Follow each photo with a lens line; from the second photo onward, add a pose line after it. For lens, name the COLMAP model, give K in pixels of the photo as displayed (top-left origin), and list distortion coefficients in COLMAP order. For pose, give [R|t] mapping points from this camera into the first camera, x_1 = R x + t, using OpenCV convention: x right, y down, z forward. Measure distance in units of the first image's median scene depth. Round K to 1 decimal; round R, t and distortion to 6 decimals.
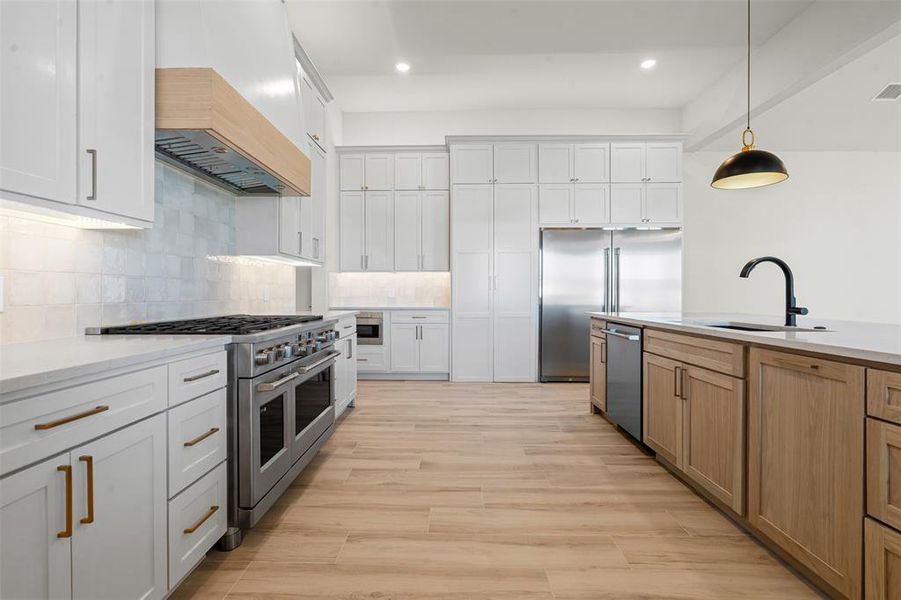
lens RADIAL K [[410.9, 0, 444.2], [0, 410.9, 293.6], [0, 0, 1]] dist [-0.001589, 0.000698]
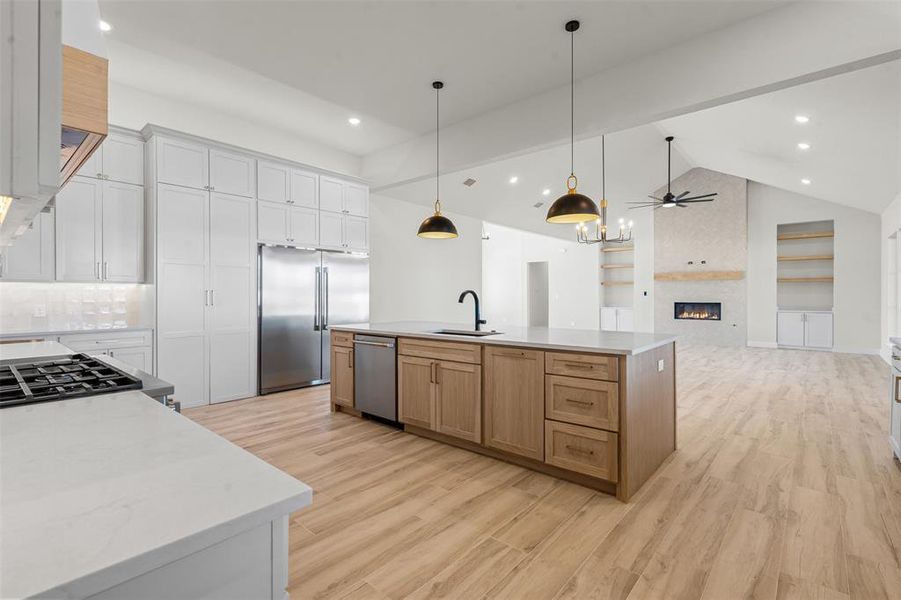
lens RADIAL K [[410.9, 0, 444.2], [0, 410.9, 293.6], [0, 0, 1]] dist [-0.001589, 0.000698]
pose [[0.648426, 0.003362, 0.761270, -0.484835], [0.001879, 0.999980, -0.006017, -0.057729], [-0.761276, 0.005332, 0.648407, -0.009910]]
